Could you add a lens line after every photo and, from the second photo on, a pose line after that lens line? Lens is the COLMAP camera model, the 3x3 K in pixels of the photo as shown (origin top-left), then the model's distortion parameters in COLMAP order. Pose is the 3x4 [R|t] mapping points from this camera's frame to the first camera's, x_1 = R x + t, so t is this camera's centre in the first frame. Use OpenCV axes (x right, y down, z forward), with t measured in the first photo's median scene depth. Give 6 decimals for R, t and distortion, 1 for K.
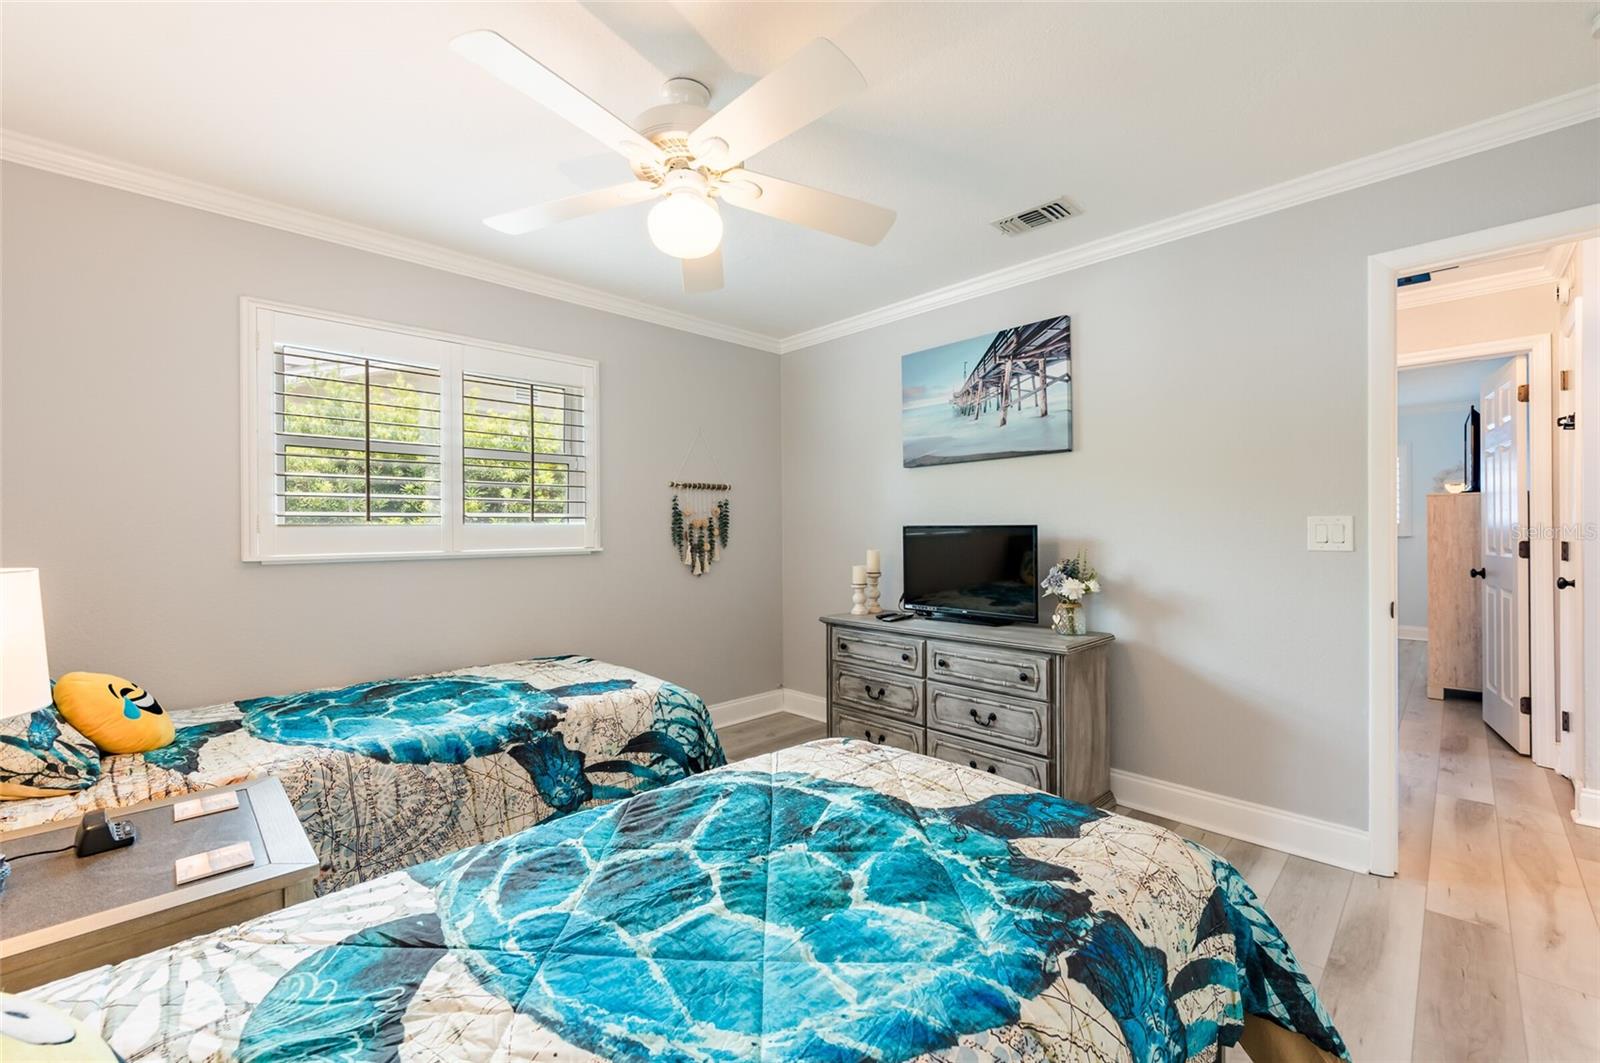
lens RADIAL K [[654.8, 0, 801.8], [0, 654.8, 528.5], [0, 0, 1]] dist [0.002227, 0.000123]
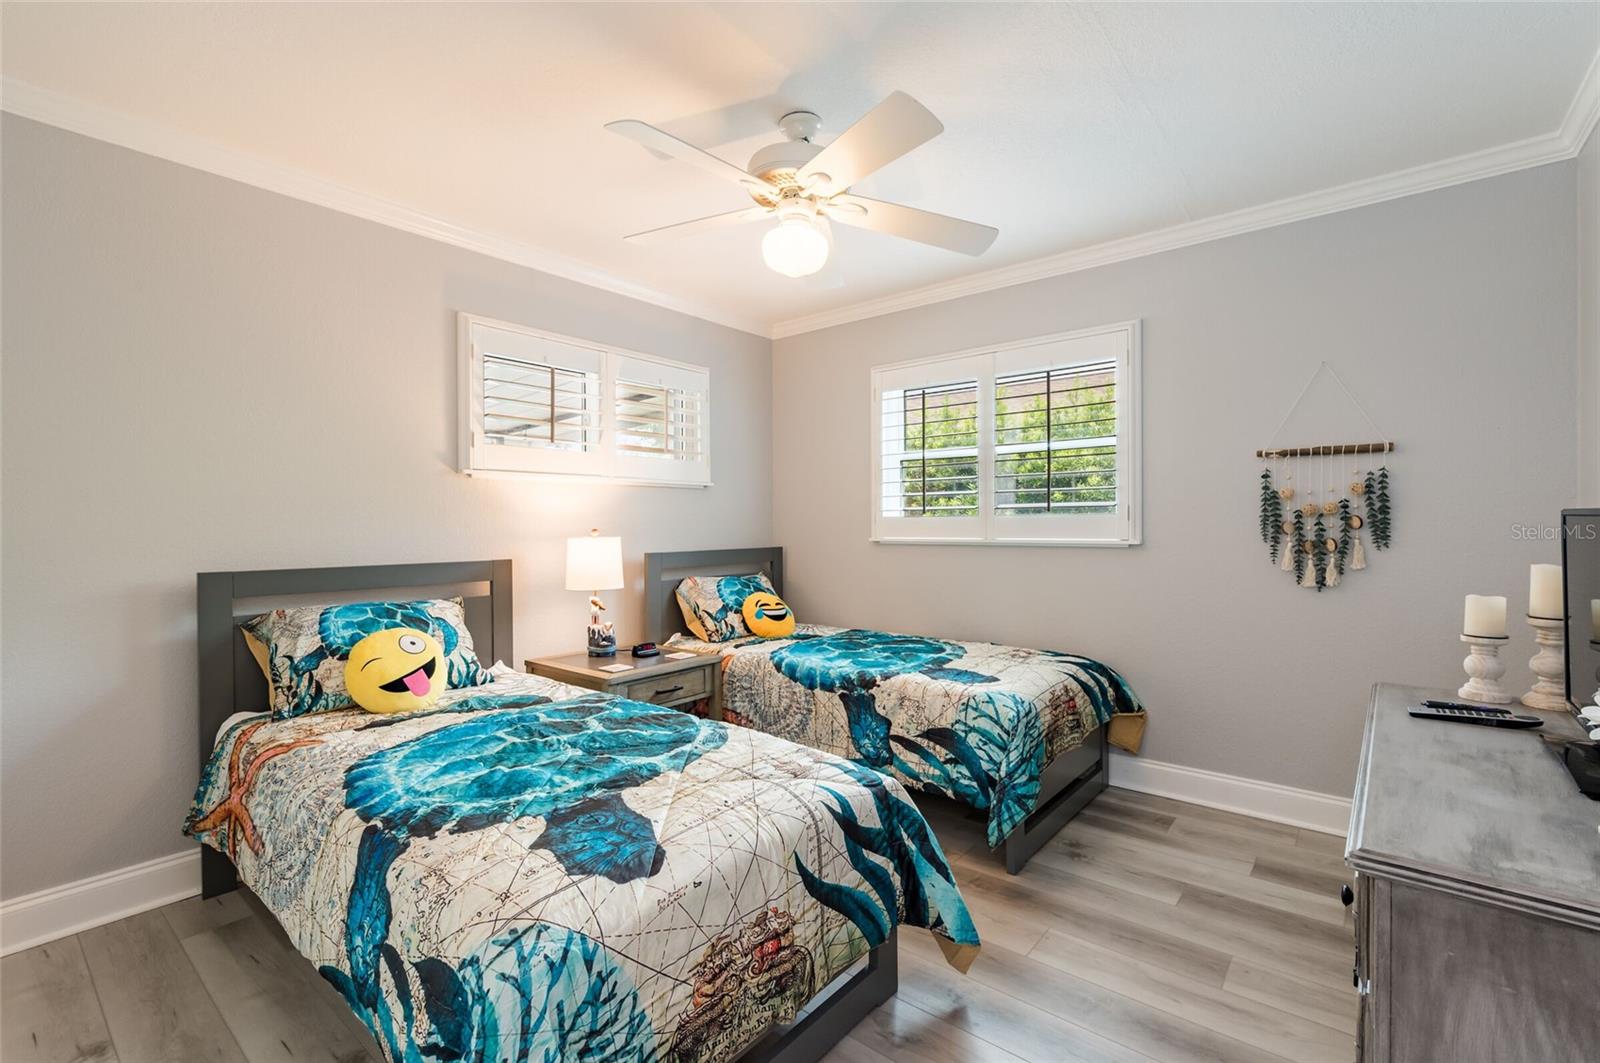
lens RADIAL K [[697.7, 0, 803.8], [0, 697.7, 528.6], [0, 0, 1]] dist [-0.002704, -0.000014]
pose [[0.107074, 0.012305, -0.994175, 0.850954], [0.007060, 0.999889, 0.013136, -0.001924], [0.994226, -0.008425, 0.106975, 0.750125]]
